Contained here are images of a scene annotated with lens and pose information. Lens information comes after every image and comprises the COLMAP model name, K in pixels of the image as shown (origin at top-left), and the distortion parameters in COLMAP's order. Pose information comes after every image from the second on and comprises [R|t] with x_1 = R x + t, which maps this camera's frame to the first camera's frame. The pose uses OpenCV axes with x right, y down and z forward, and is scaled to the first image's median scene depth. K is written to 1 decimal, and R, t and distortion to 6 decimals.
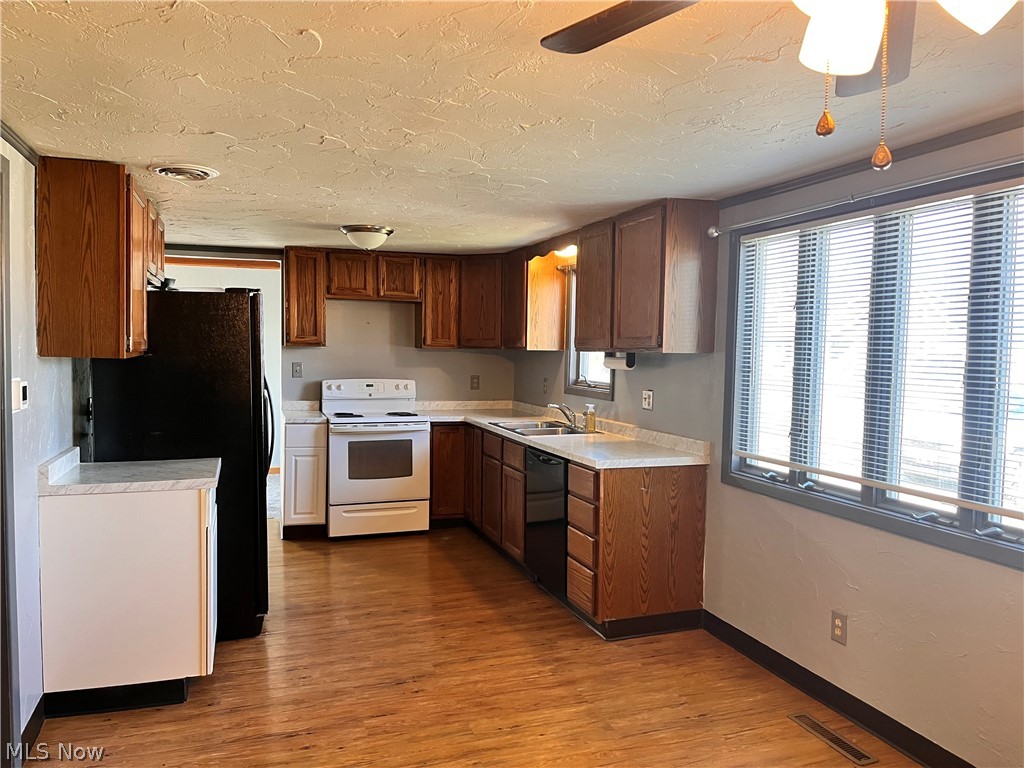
lens RADIAL K [[775.2, 0, 511.2], [0, 775.2, 389.6], [0, 0, 1]] dist [0.062449, -0.082516]
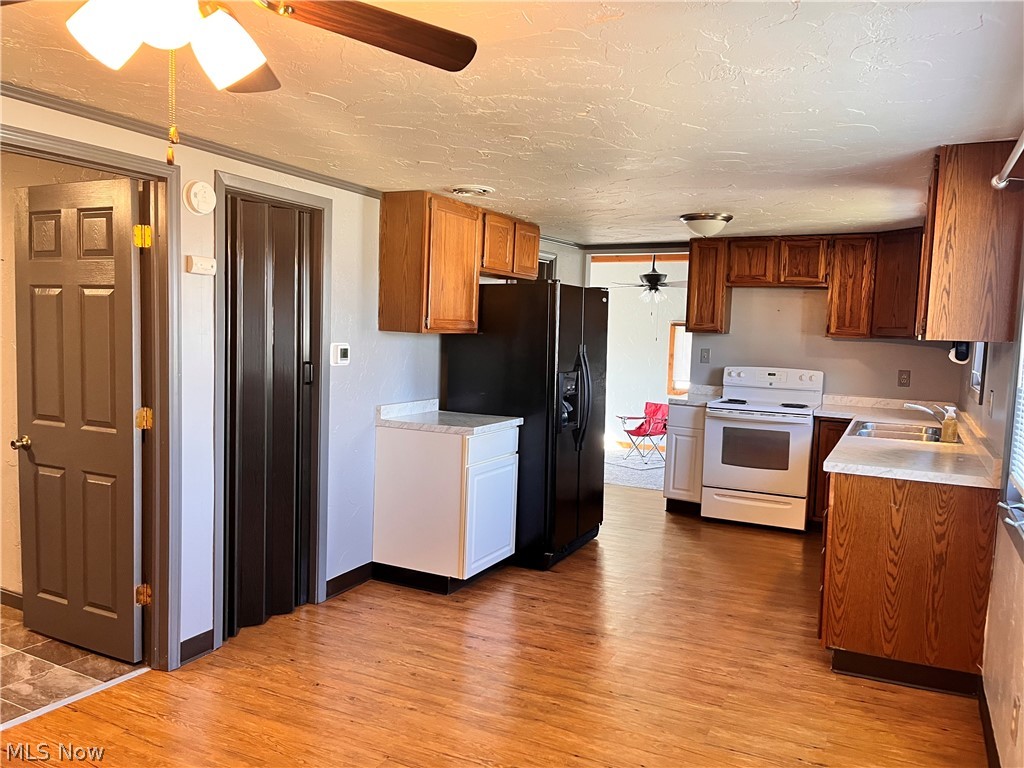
lens RADIAL K [[775.2, 0, 511.2], [0, 775.2, 389.6], [0, 0, 1]] dist [0.062449, -0.082516]
pose [[0.695226, 0.066011, -0.715754, 0.410133], [-0.061896, 0.997573, 0.031882, 0.003885], [0.716122, 0.022137, 0.697624, 0.111640]]
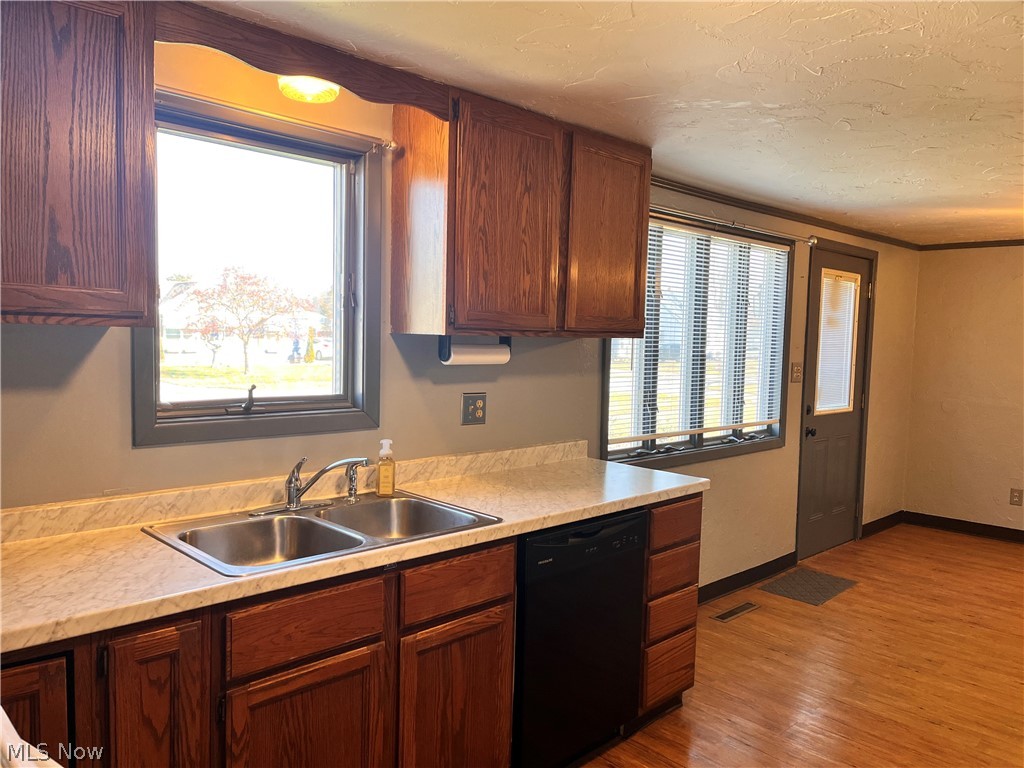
lens RADIAL K [[775.2, 0, 511.2], [0, 775.2, 389.6], [0, 0, 1]] dist [0.062449, -0.082516]
pose [[-0.430146, -0.092470, 0.898011, -0.416975], [0.017252, 0.993717, 0.110588, -0.073721], [-0.902595, 0.063061, -0.425848, 1.266461]]
